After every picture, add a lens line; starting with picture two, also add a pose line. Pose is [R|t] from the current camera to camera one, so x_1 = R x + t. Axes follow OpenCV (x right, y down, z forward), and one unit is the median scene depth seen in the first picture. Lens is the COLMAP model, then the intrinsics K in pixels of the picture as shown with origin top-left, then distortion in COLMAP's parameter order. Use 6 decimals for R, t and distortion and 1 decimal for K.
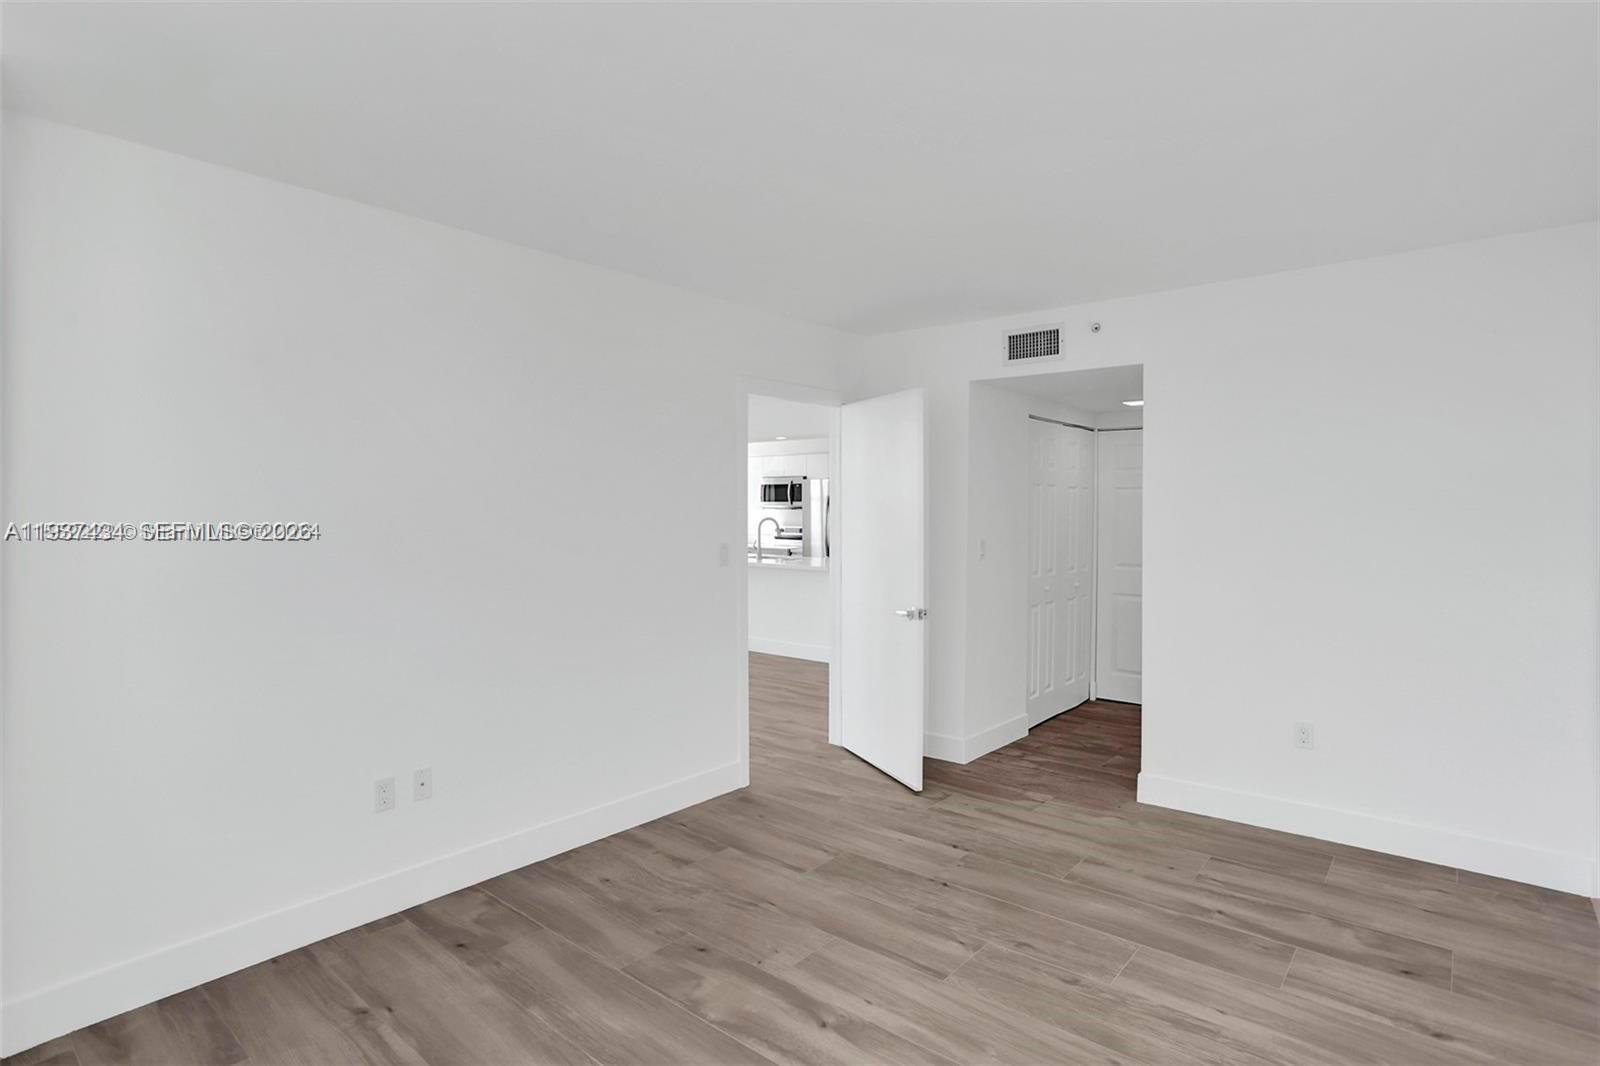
lens RADIAL K [[805.0, 0, 784.1], [0, 805.0, 511.6], [0, 0, 1]] dist [-0.101661, 0.060452]
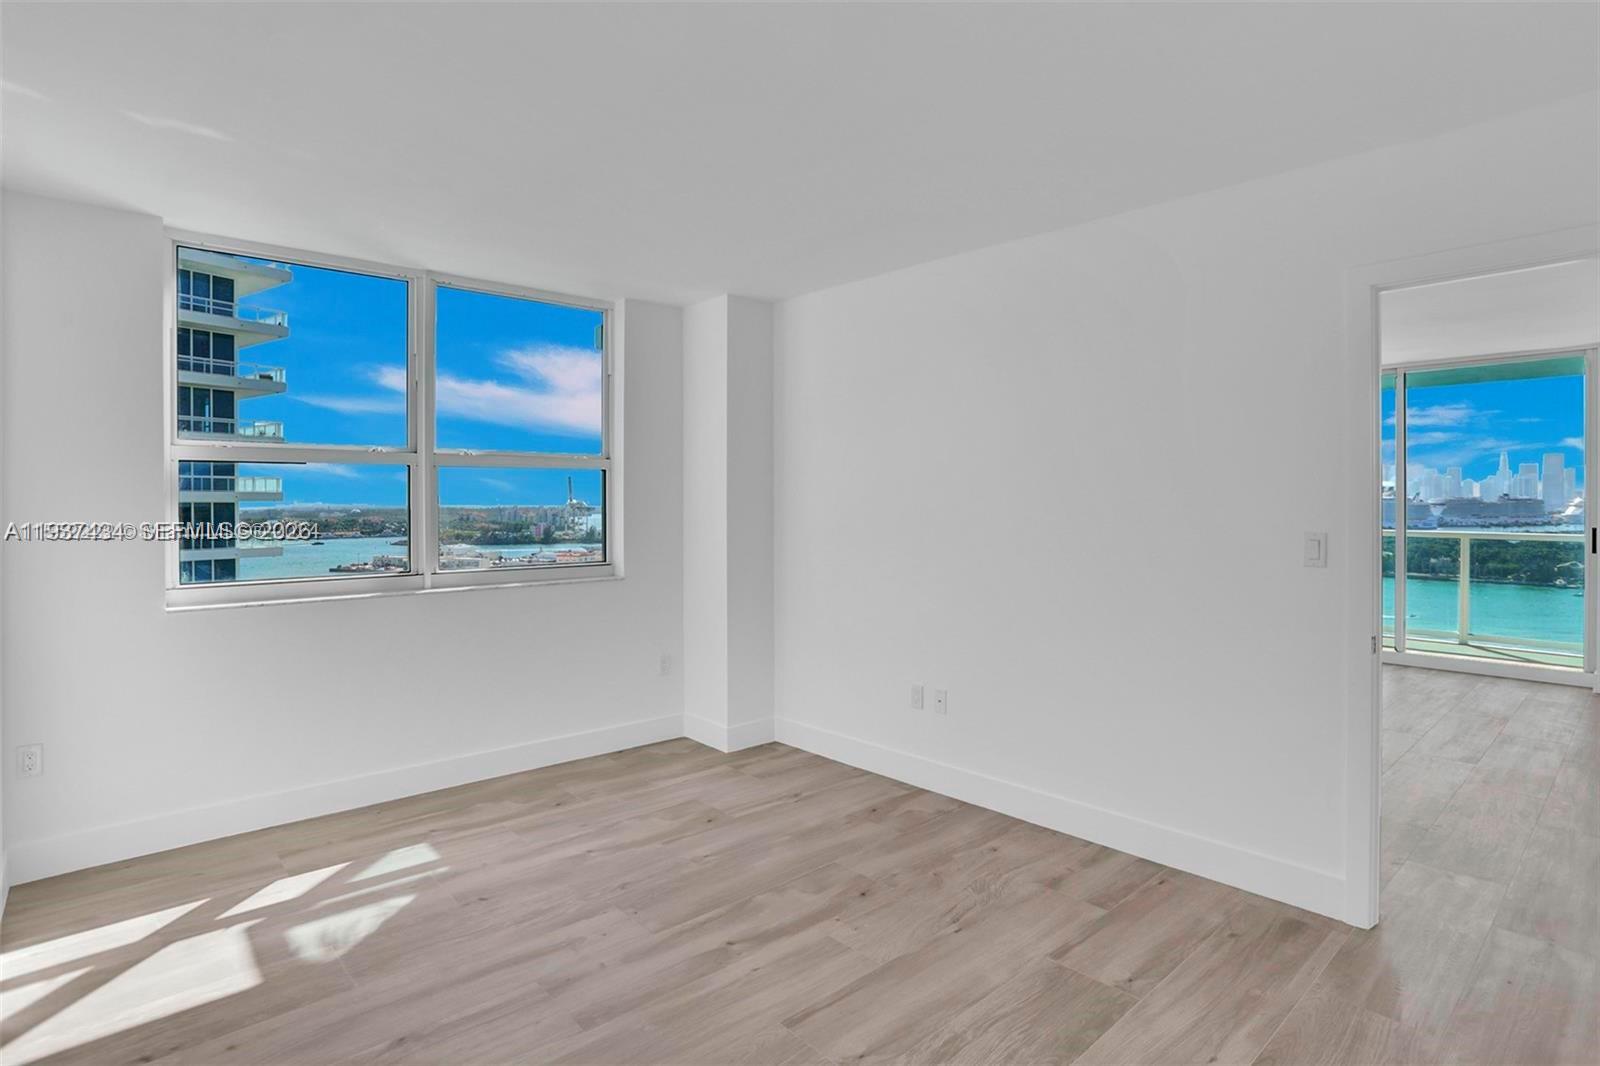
lens RADIAL K [[813.0, 0, 793.9], [0, 813.0, 511.4], [0, 0, 1]] dist [-0.071207, 0.028402]
pose [[-0.115254, 0.014779, -0.993226, 0.919464], [-0.002334, 0.999883, 0.015149, 0.021205], [0.993333, 0.004064, -0.115206, 0.966138]]
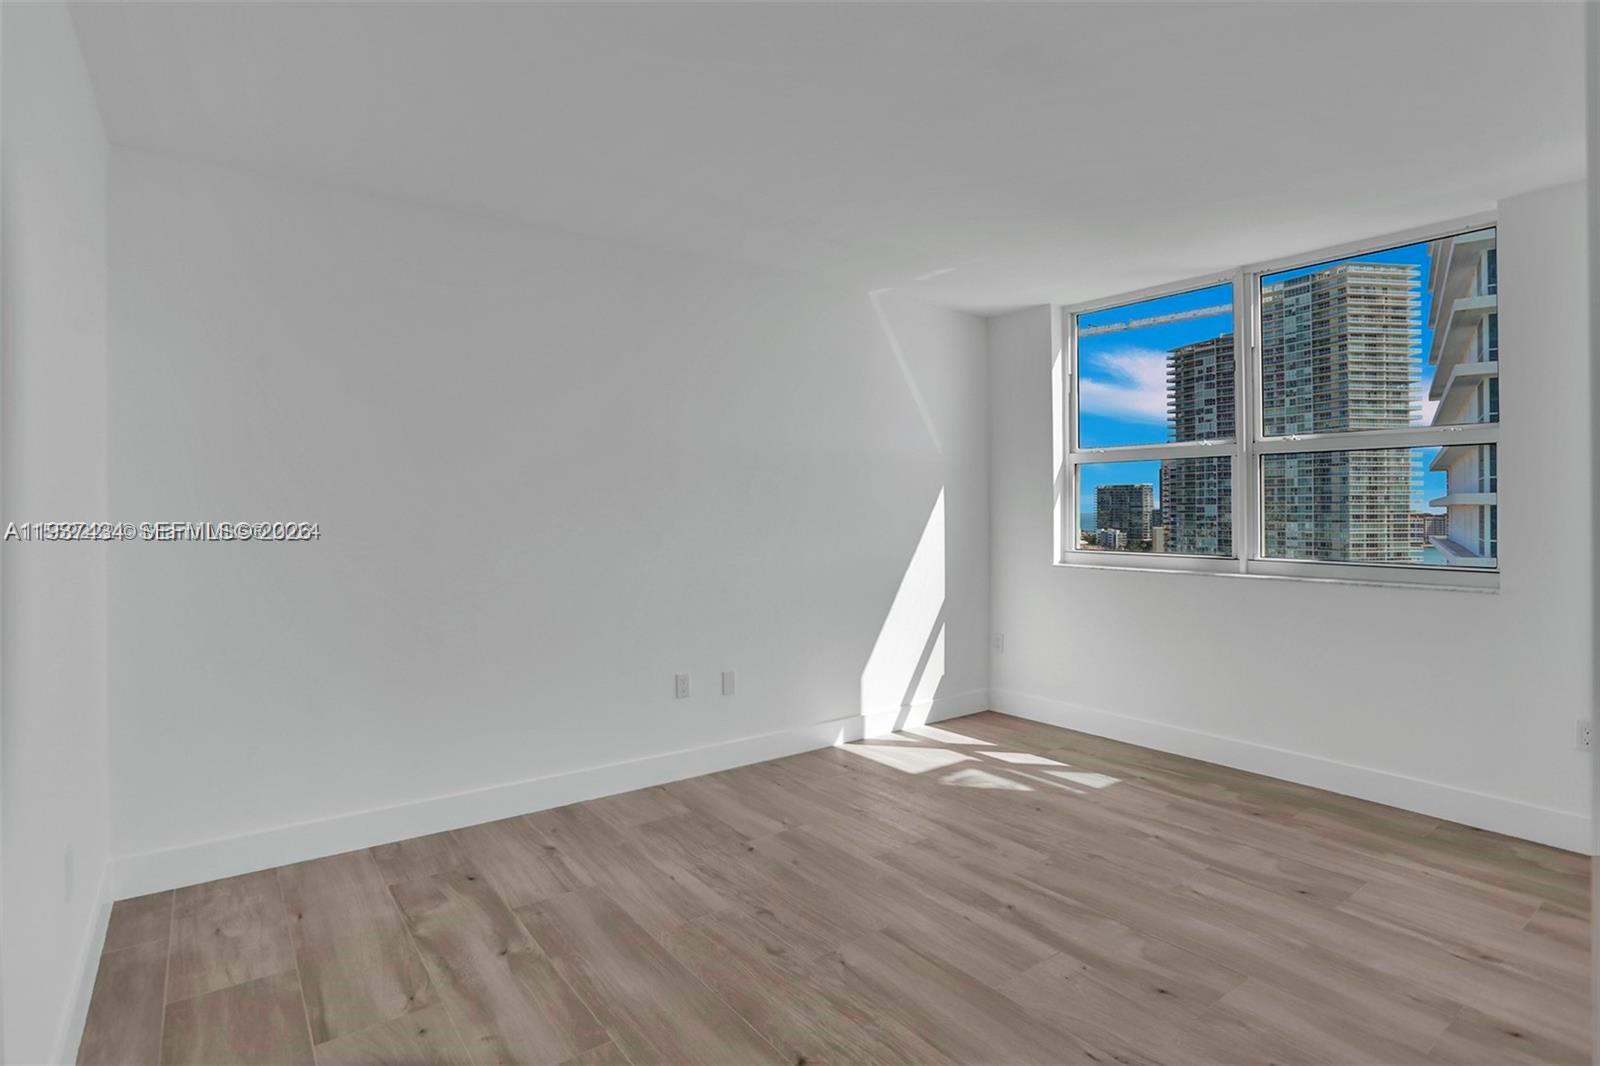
lens RADIAL K [[820.0, 0, 797.5], [0, 820.0, 517.5], [0, 0, 1]] dist [-0.067566, 0.028082]
pose [[-0.978421, 0.004108, 0.206583, 0.086838], [0.007392, 0.999858, 0.015129, 0.050367], [-0.206491, 0.016329, -0.978312, 1.759944]]
